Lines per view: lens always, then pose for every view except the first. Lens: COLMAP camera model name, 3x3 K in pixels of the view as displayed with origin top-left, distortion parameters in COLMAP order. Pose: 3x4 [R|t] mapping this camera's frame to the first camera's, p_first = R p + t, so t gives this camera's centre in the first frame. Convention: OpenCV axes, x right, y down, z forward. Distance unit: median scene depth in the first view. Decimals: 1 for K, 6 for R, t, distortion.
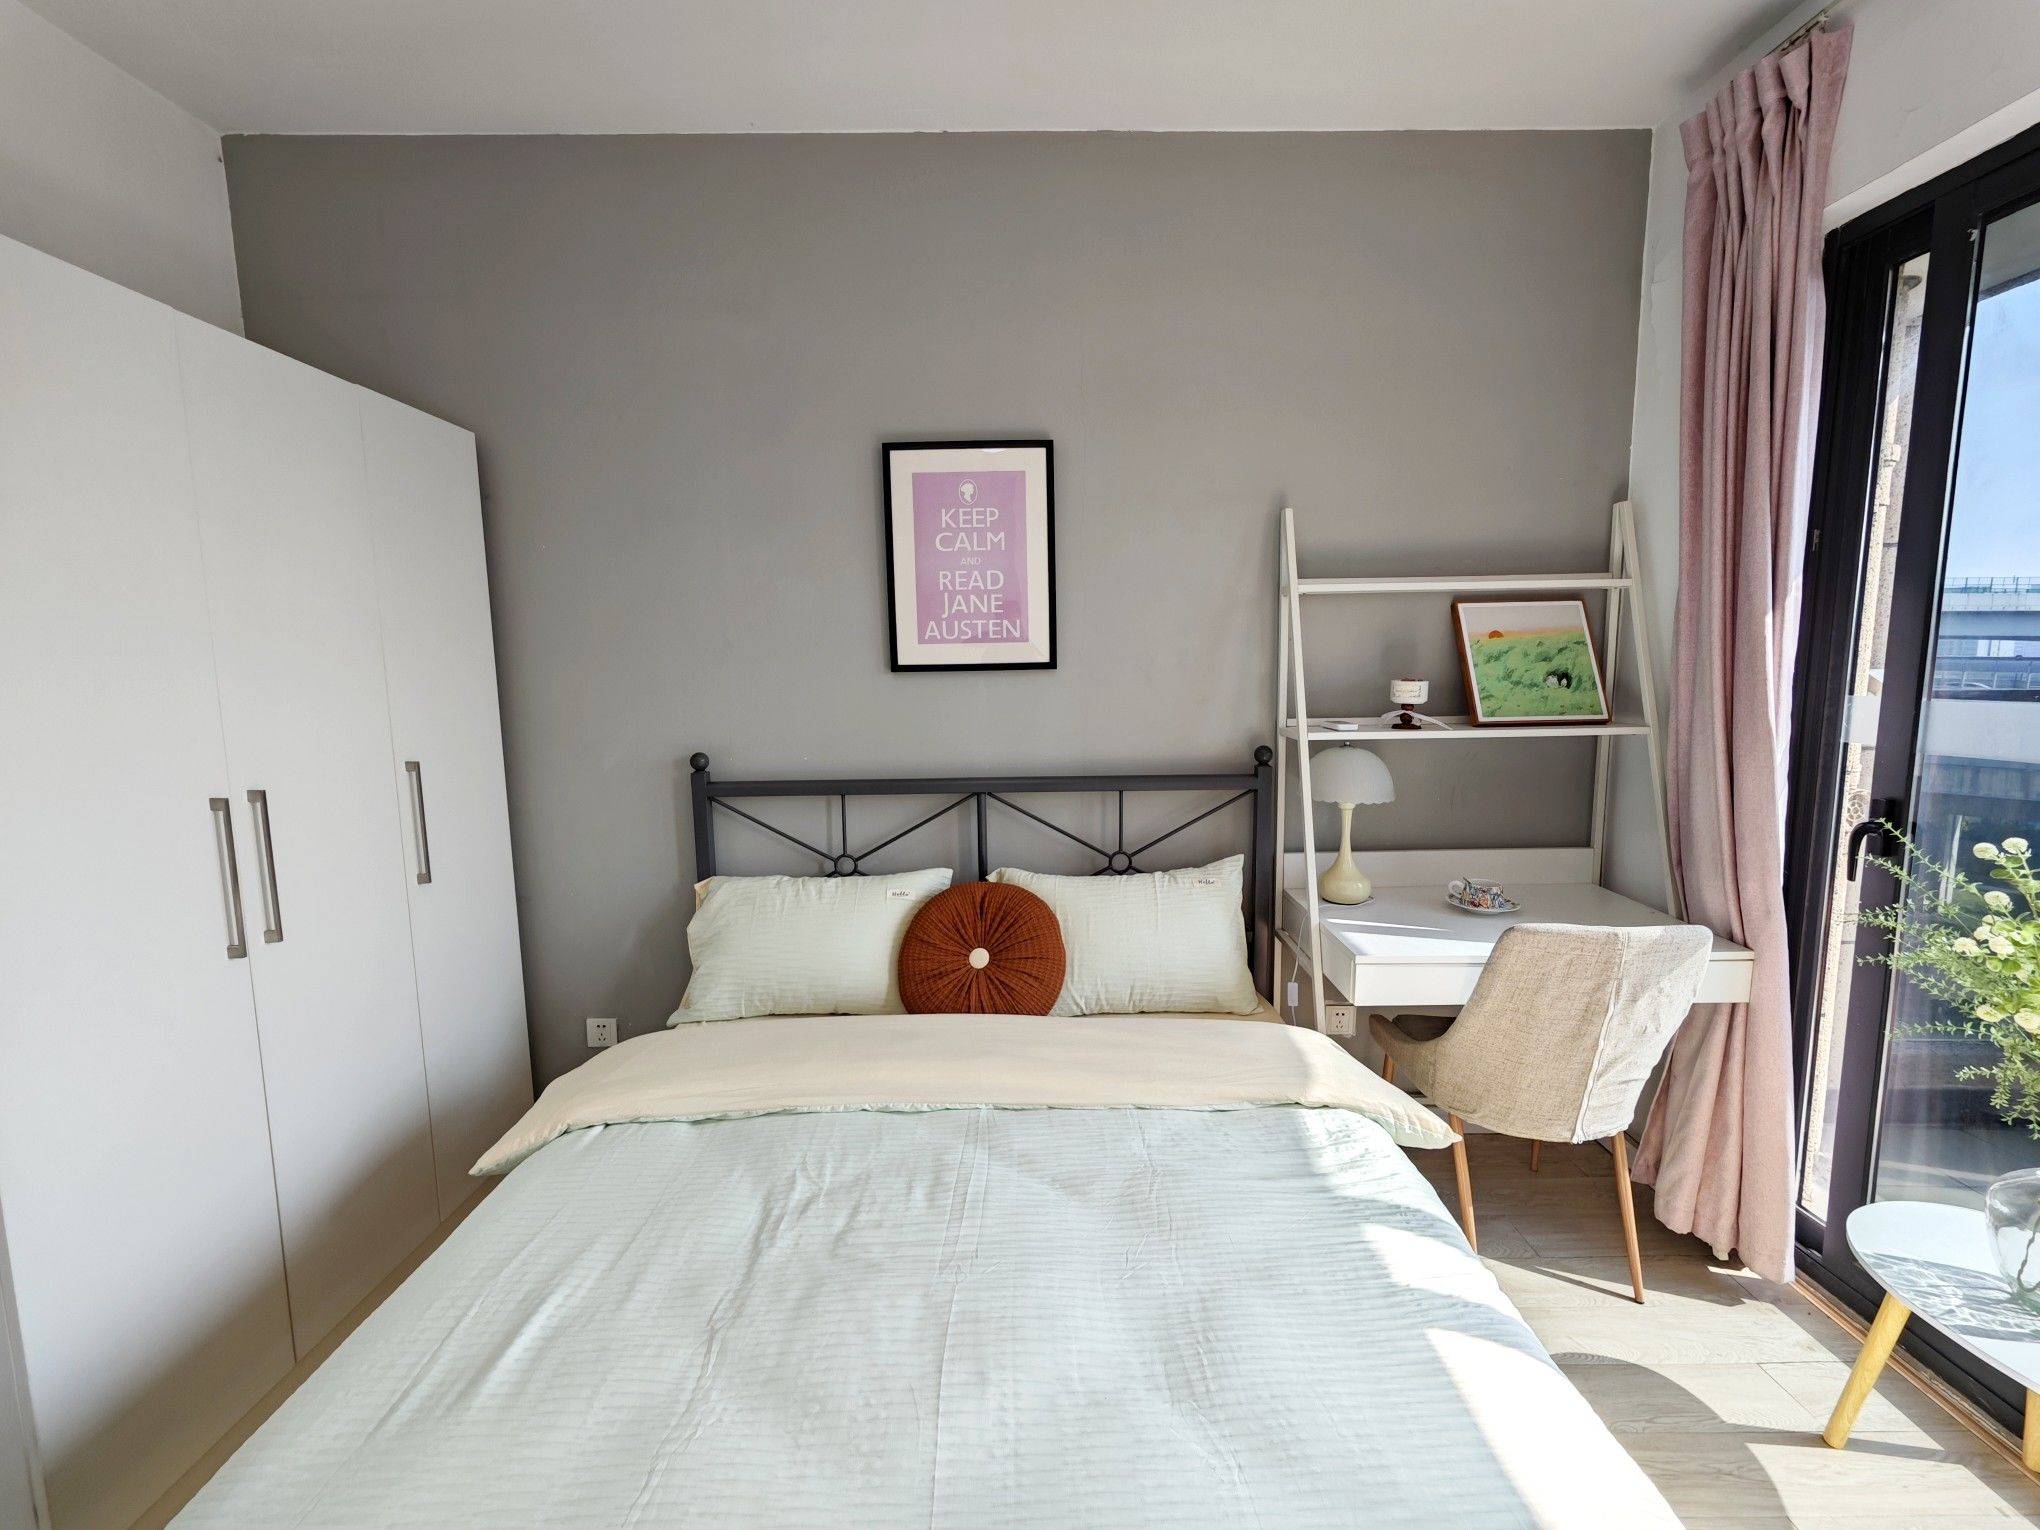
lens RADIAL K [[858.3, 0, 1018.8], [0, 858.3, 758.2], [0, 0, 1]] dist [-0.012071, 0.010730]
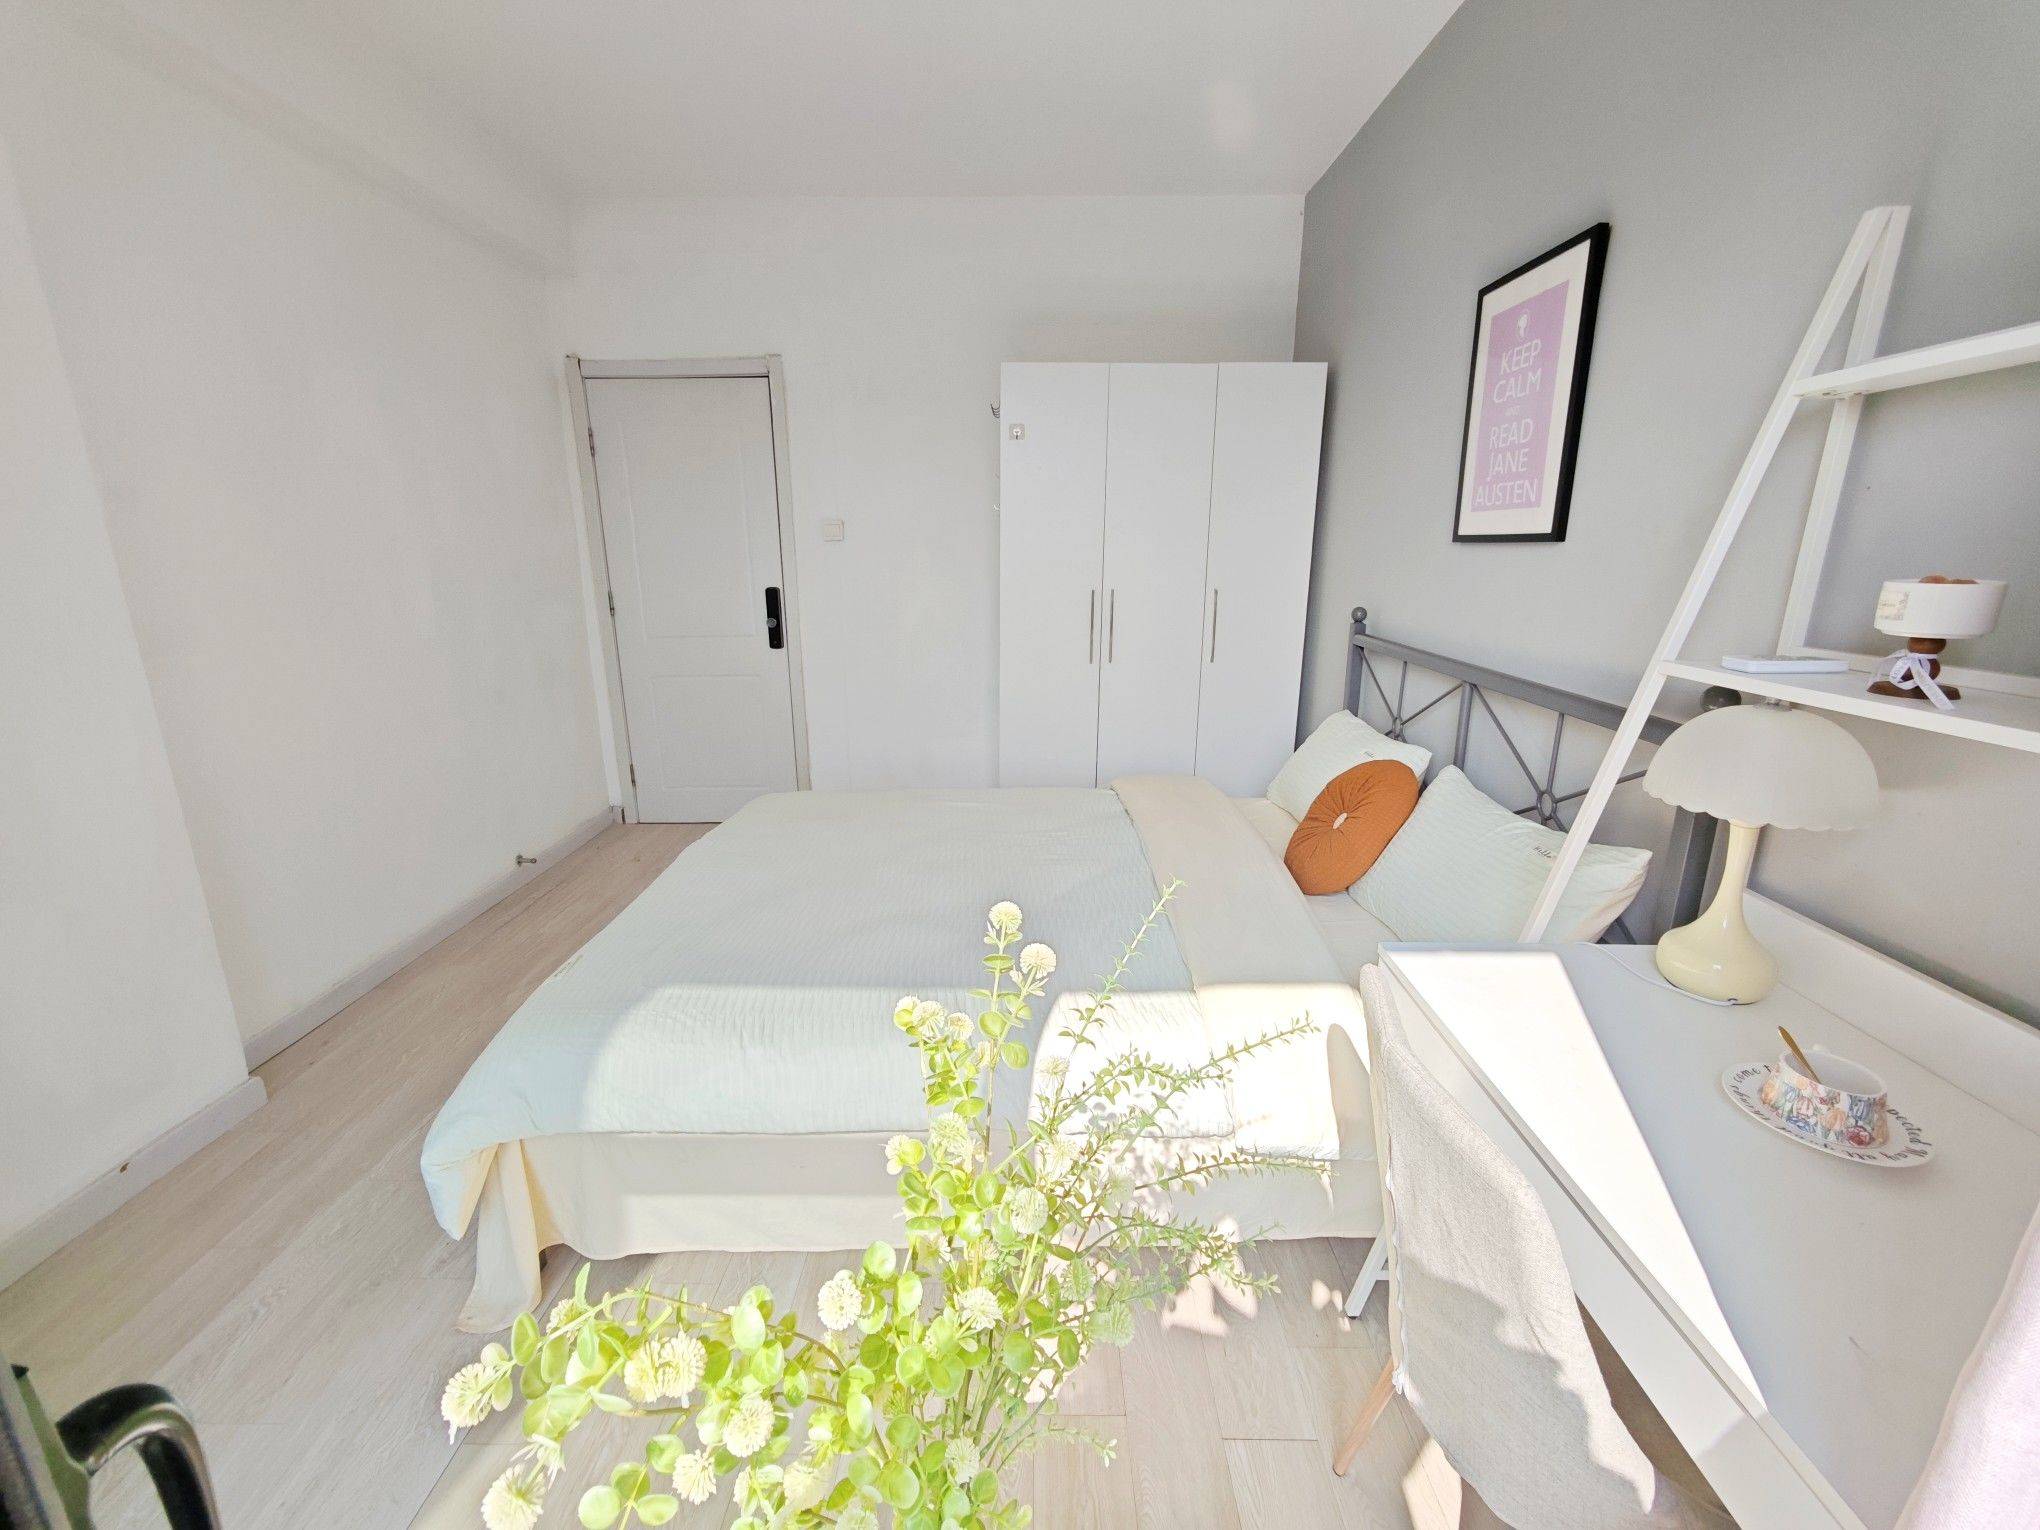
lens RADIAL K [[841.1, 0, 1020.0], [0, 841.1, 765.0], [0, 0, 1]] dist [0.001936, 0.000290]
pose [[-0.024457, 0.273800, -0.961476, 0.950560], [-0.115504, 0.954548, 0.274765, -0.072252], [0.993006, 0.117774, 0.008280, 0.597303]]
